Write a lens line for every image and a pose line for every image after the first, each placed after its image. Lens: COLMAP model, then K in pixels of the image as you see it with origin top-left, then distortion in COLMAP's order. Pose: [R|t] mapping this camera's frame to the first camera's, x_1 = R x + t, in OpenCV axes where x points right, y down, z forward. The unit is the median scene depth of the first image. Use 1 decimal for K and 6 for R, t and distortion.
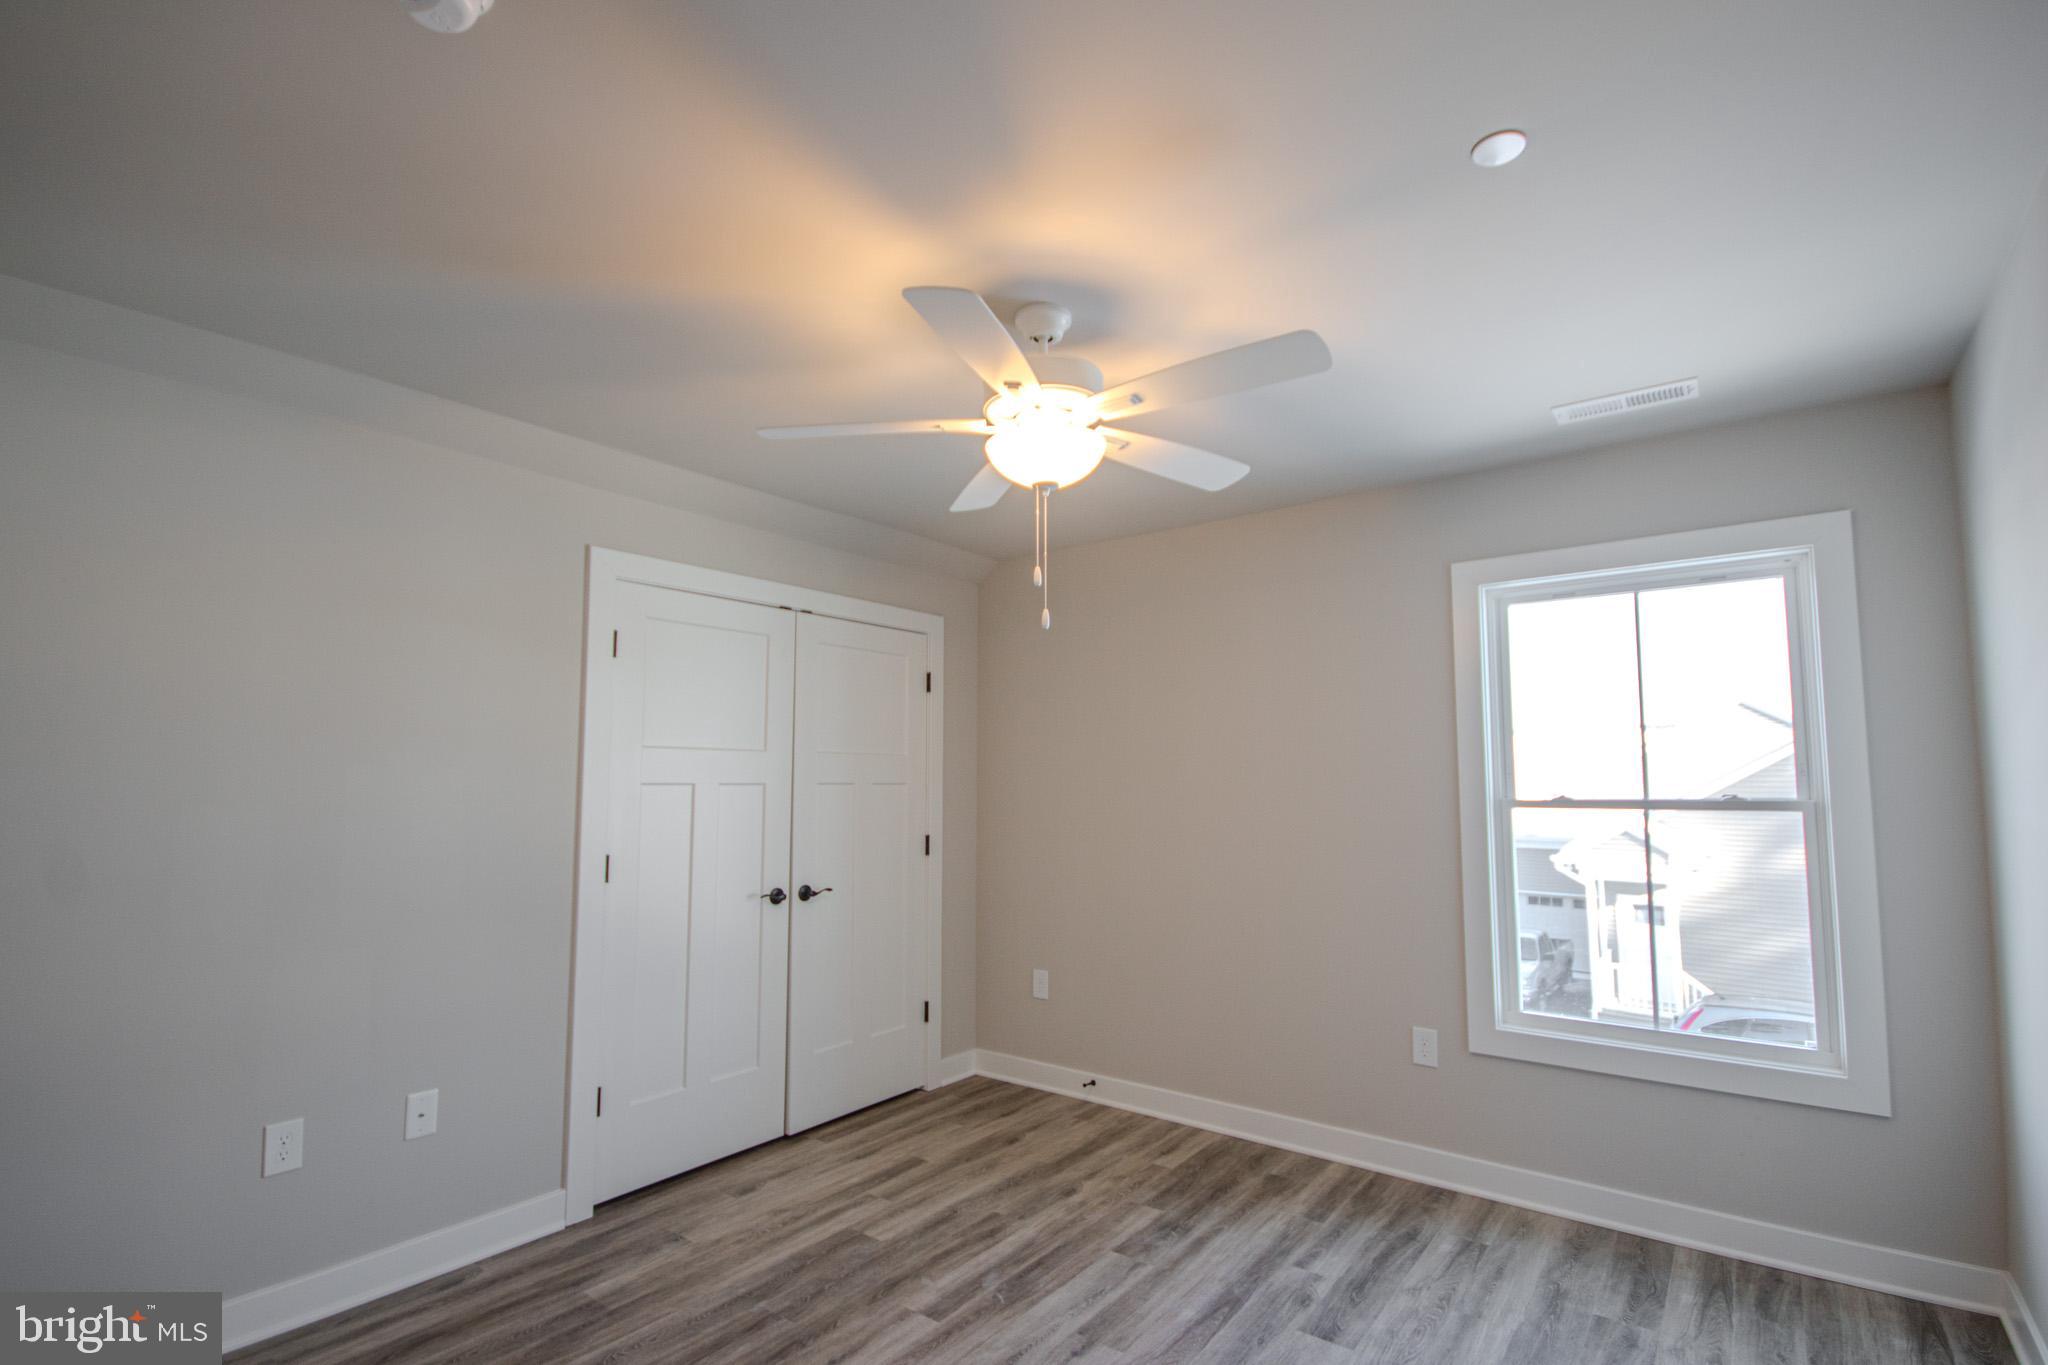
lens RADIAL K [[960.3, 0, 1029.3], [0, 960.3, 710.9], [0, 0, 1]] dist [0.005700, -0.011039]
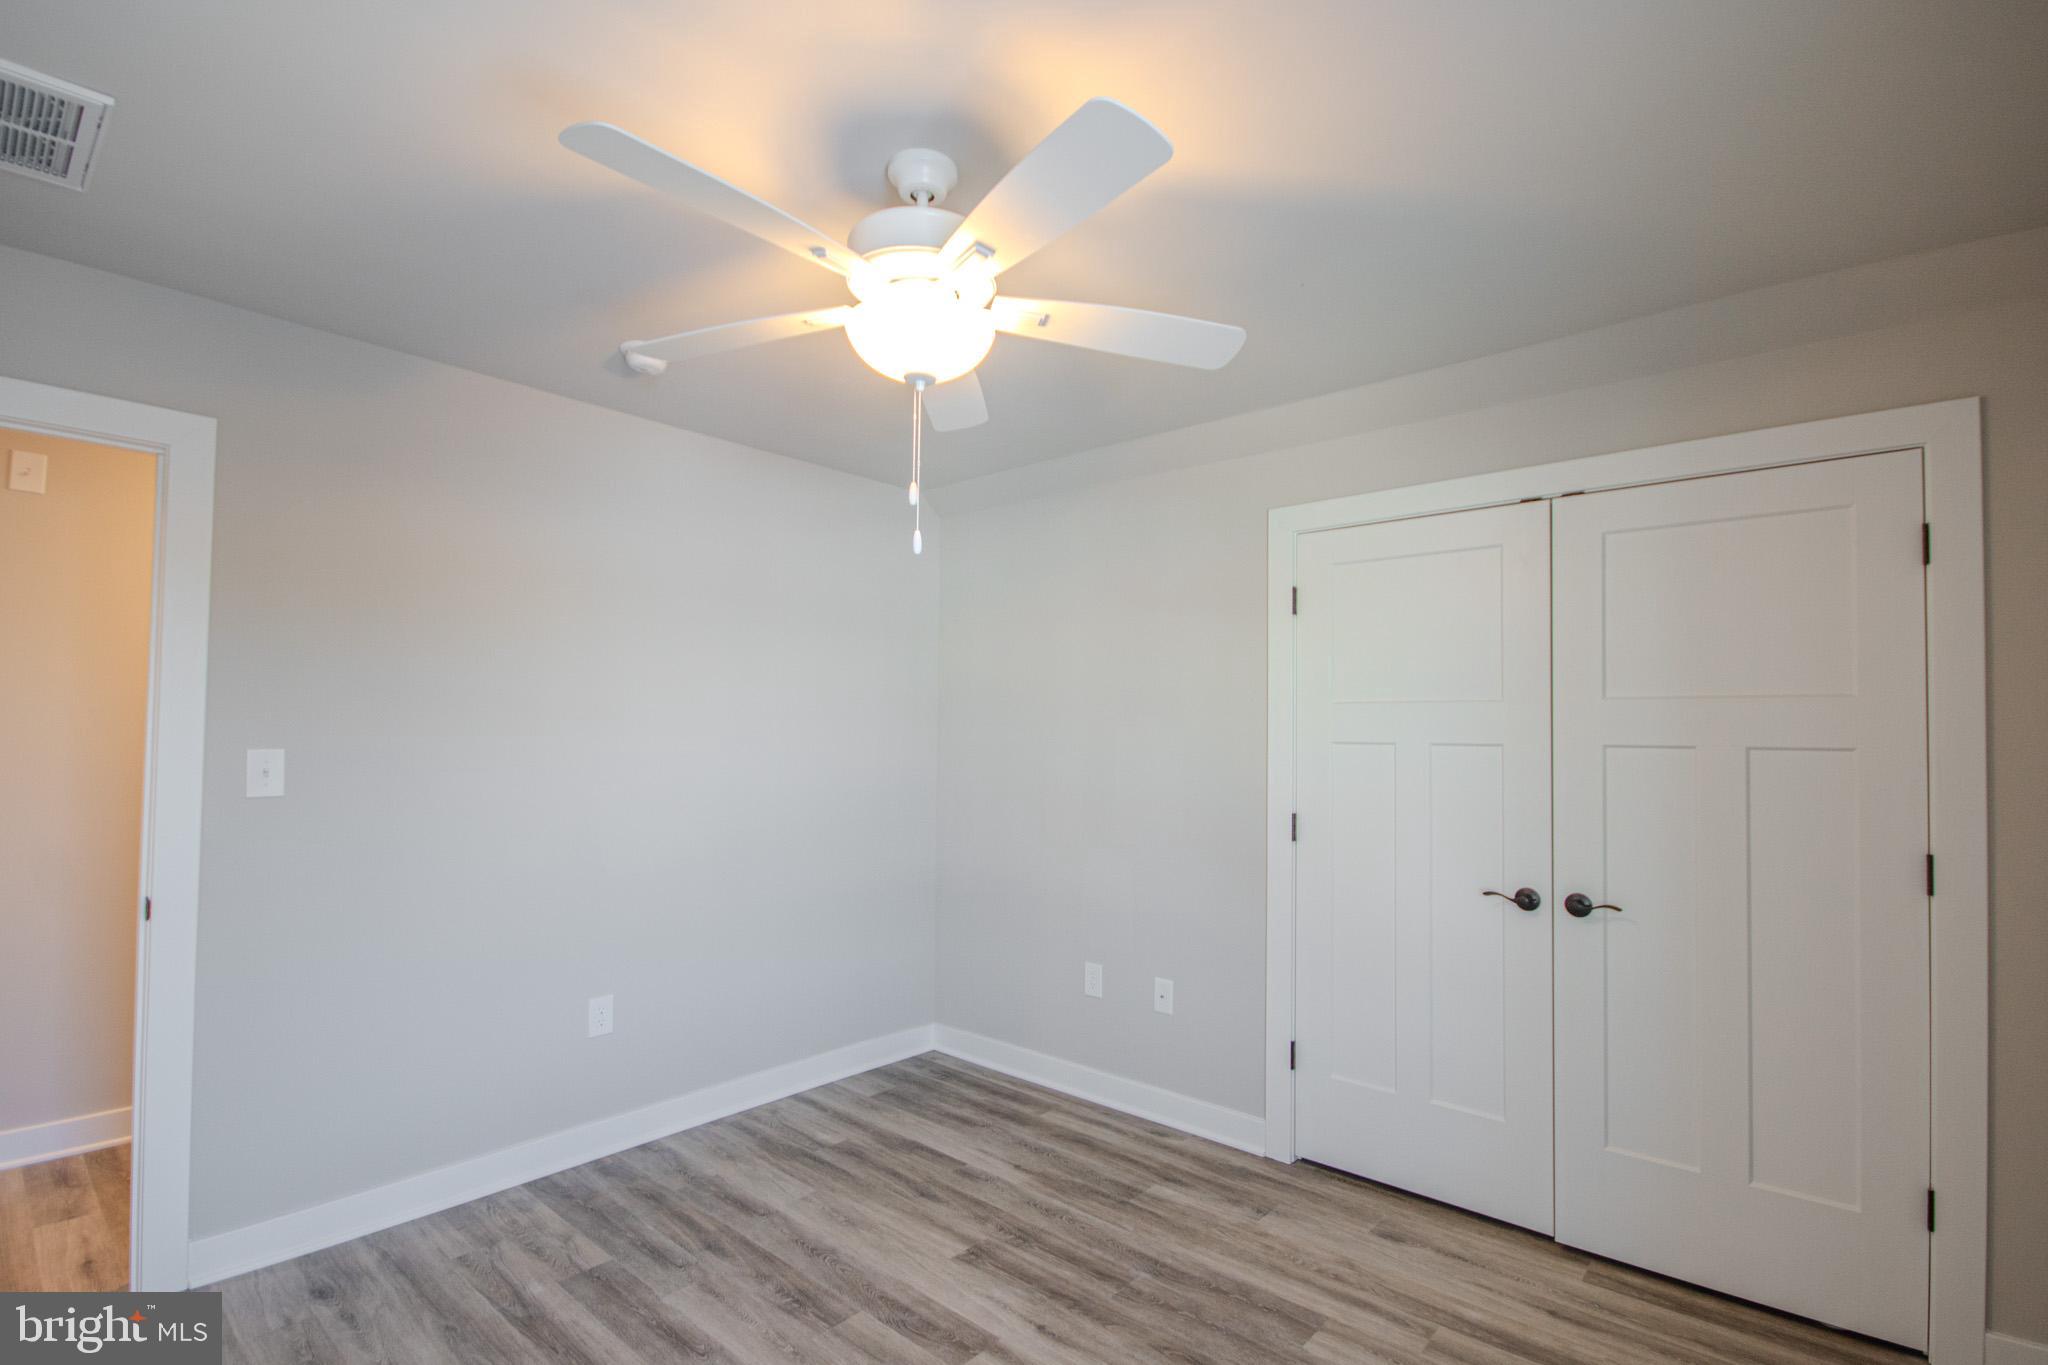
lens RADIAL K [[960.3, 0, 1029.3], [0, 960.3, 710.9], [0, 0, 1]] dist [0.005700, -0.011039]
pose [[-0.090502, -0.026591, -0.995541, 0.654070], [0.068470, 0.997112, -0.032857, 0.064358], [0.993540, -0.071138, -0.088420, 0.920847]]
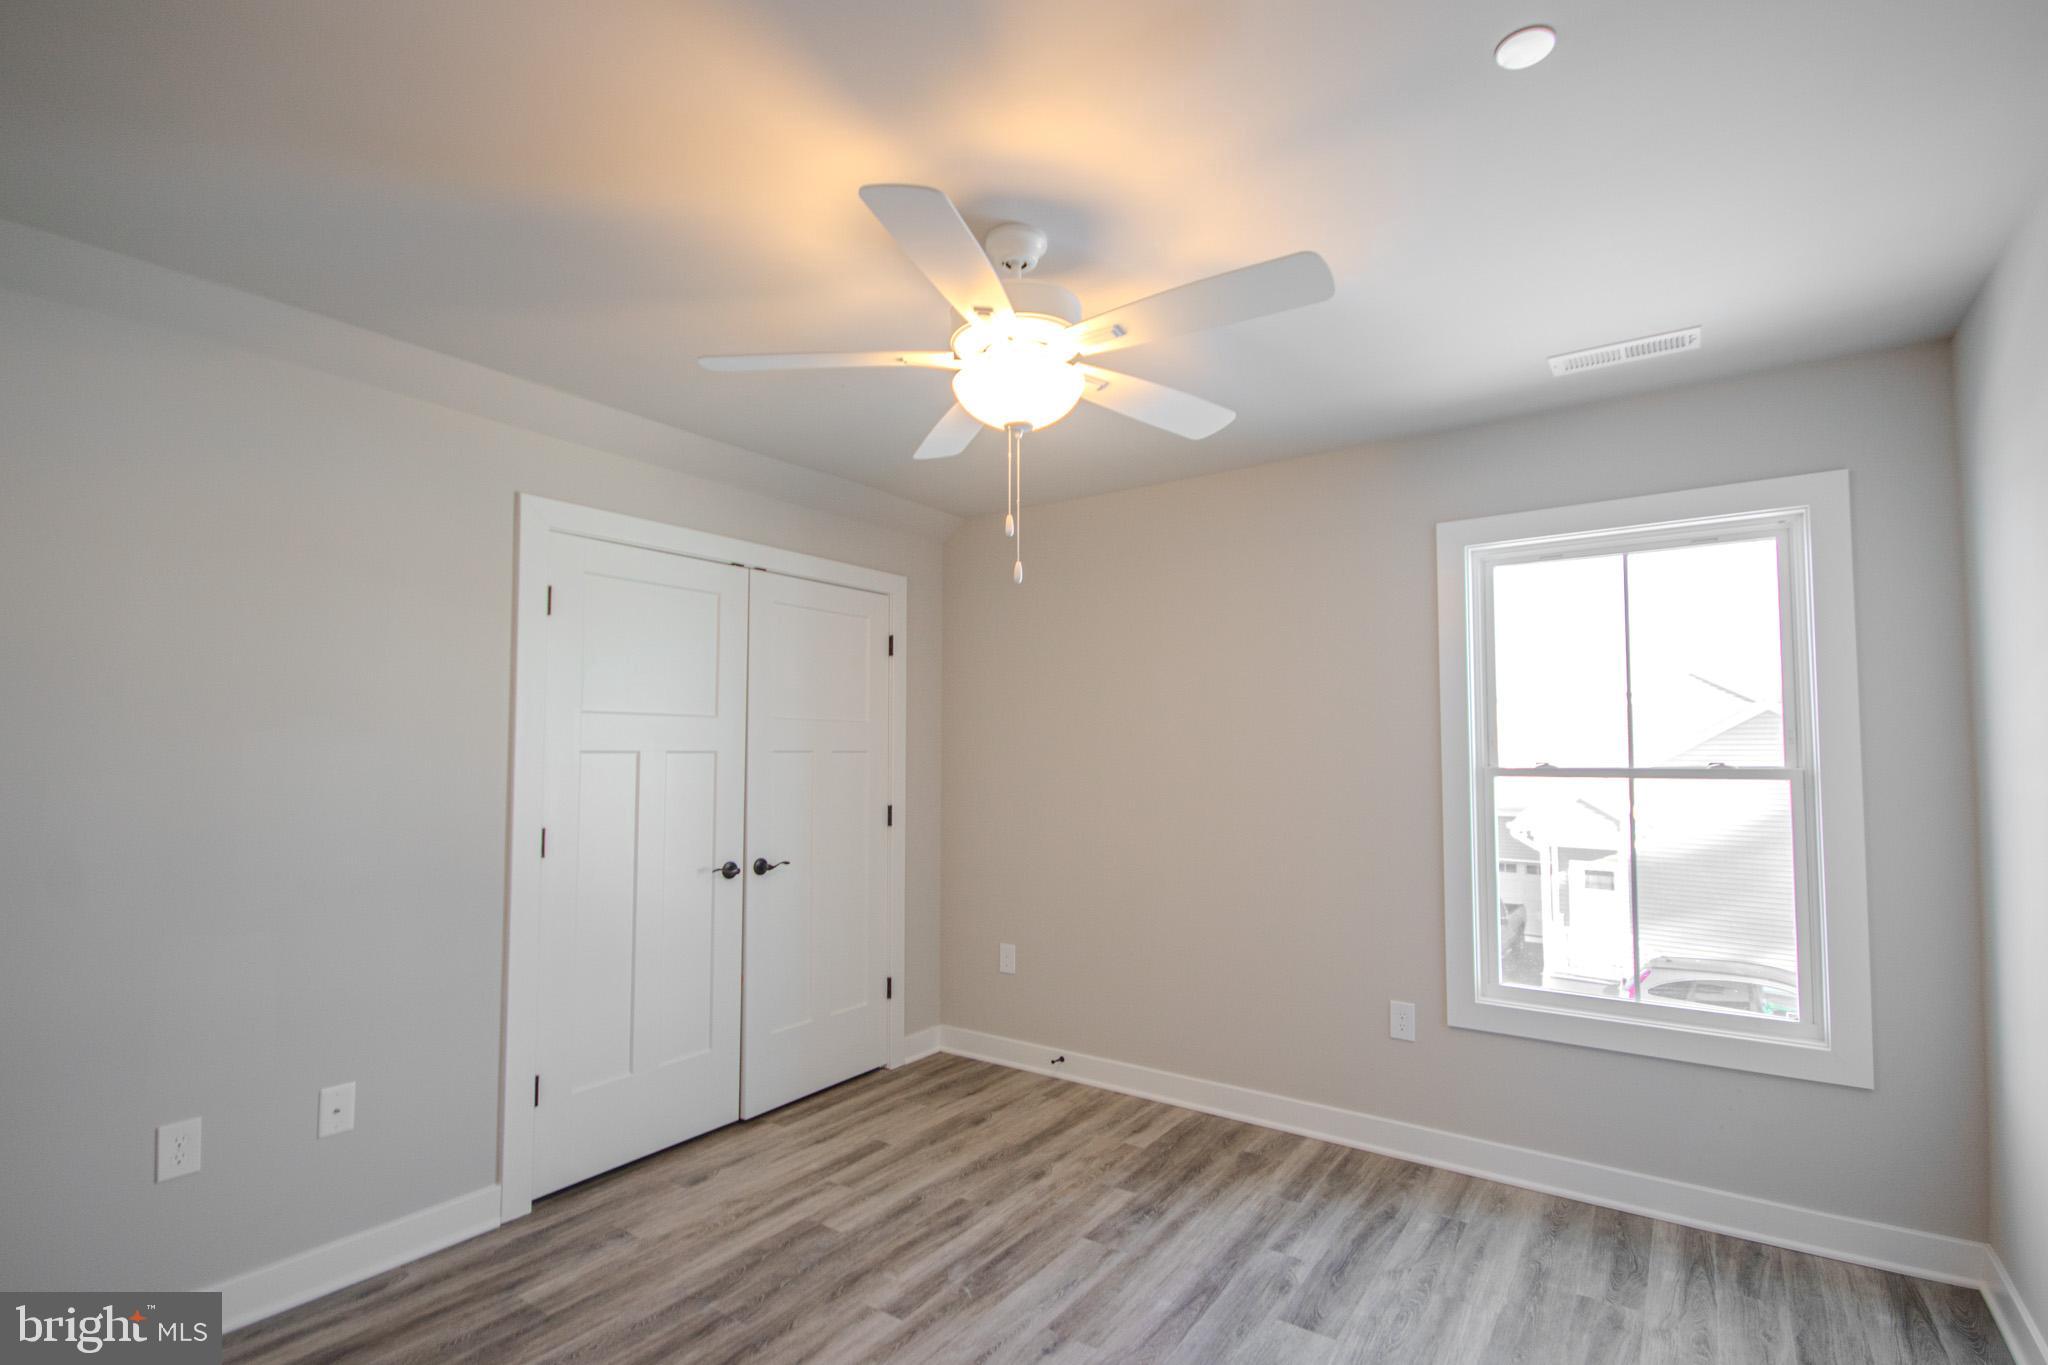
lens RADIAL K [[960.9, 0, 1035.9], [0, 960.9, 707.1], [0, 0, 1]] dist [0.003590, -0.008612]
pose [[0.999013, 0.002103, 0.044360, -0.005253], [-0.003374, 0.999585, 0.028597, 0.005478], [-0.044282, -0.028718, 0.998606, 0.060246]]
